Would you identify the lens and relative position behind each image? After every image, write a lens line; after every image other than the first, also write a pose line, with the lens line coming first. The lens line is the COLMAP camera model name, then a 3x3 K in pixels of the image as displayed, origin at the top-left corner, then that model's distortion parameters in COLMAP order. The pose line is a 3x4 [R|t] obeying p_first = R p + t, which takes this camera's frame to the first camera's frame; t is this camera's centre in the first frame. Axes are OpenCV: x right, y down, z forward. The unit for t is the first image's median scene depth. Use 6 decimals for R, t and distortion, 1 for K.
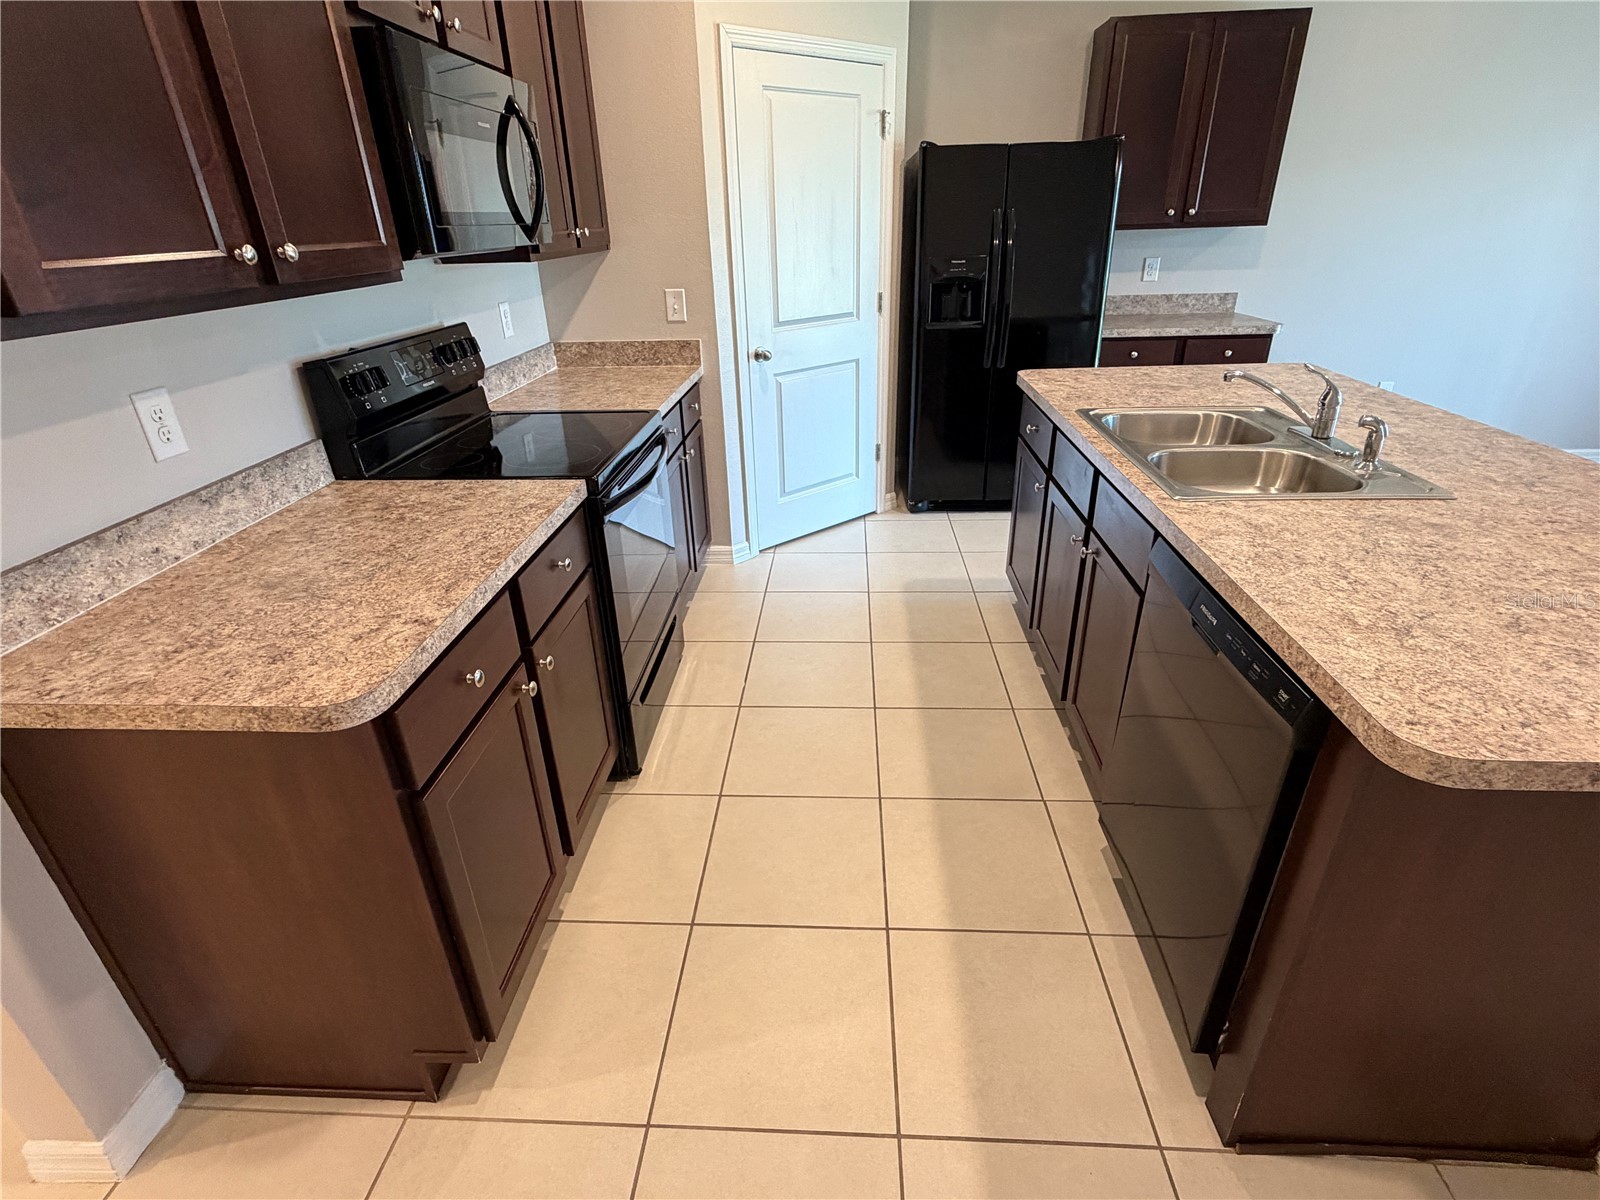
lens RADIAL K [[783.5, 0, 798.6], [0, 783.5, 596.8], [0, 0, 1]] dist [-0.001353, 0.000066]
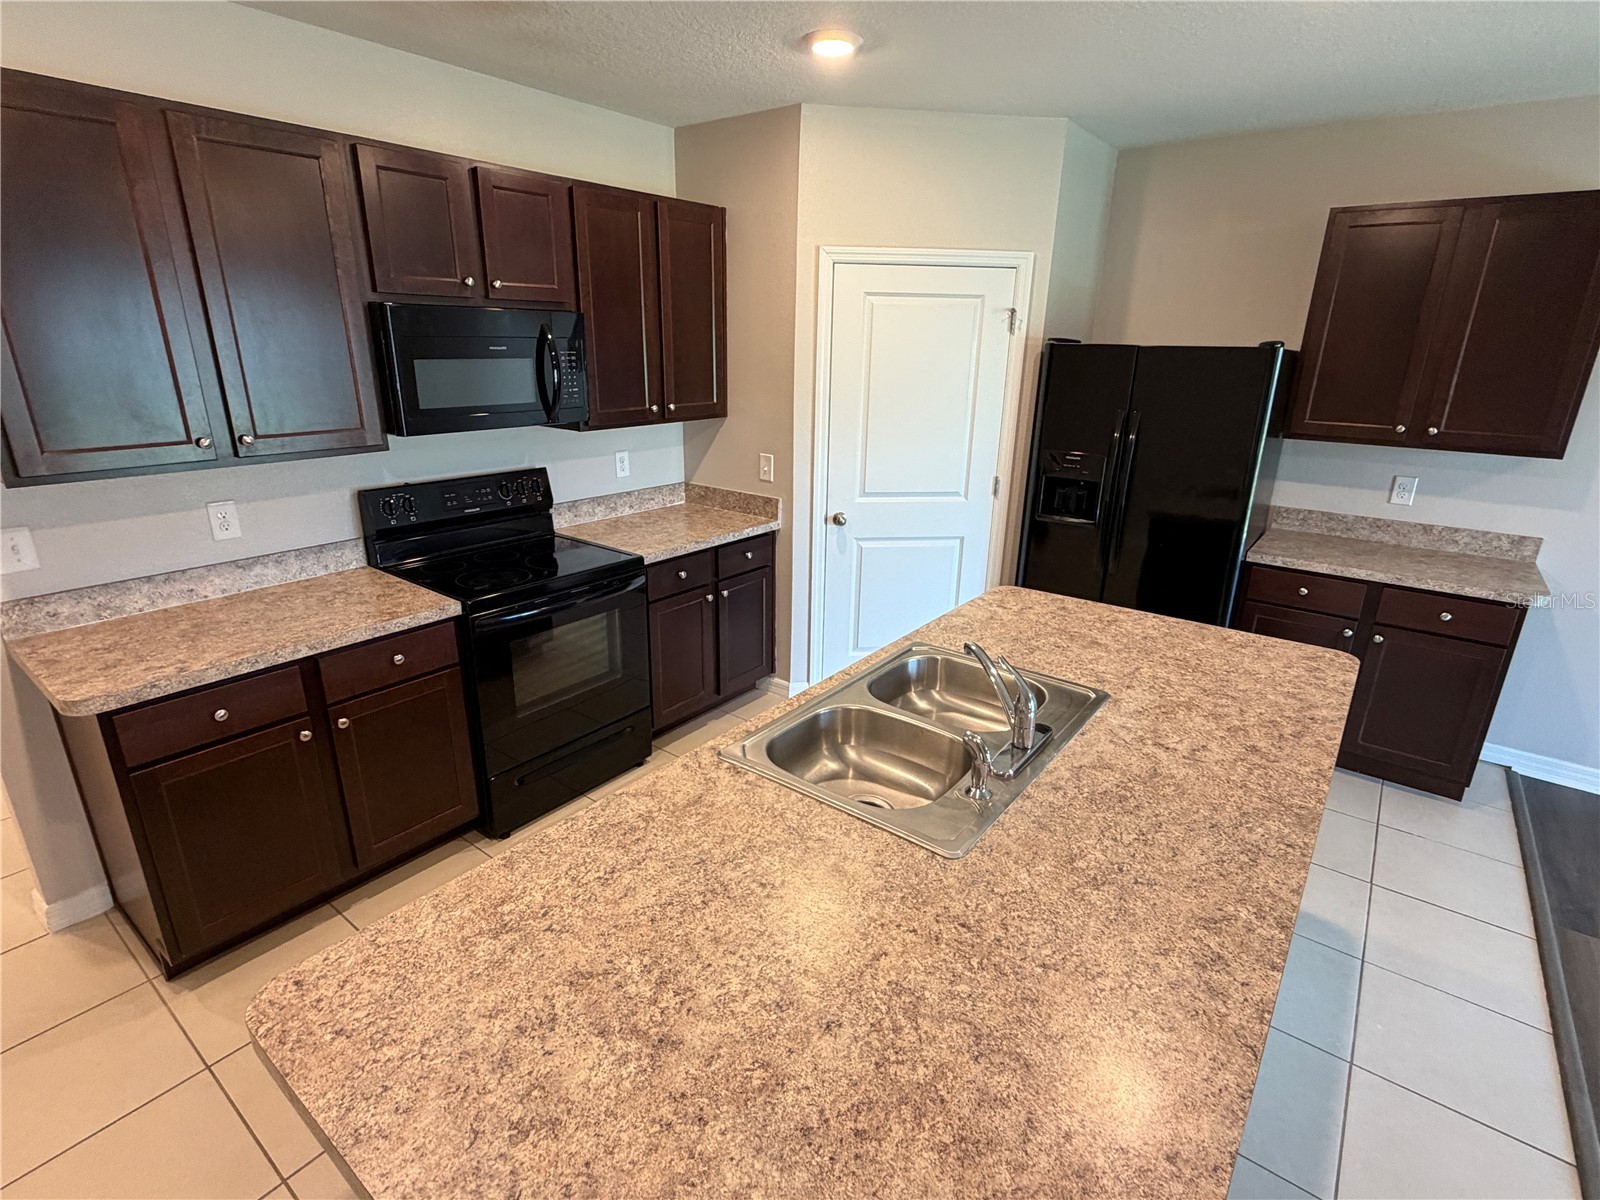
lens RADIAL K [[783.5, 0, 796.2], [0, 783.5, 597.3], [0, 0, 1]] dist [-0.001353, 0.000066]
pose [[0.827141, 0.217059, -0.518385, 0.722767], [-0.281487, 0.958371, -0.047852, -0.205424], [0.486419, 0.185499, 0.853807, 0.105827]]
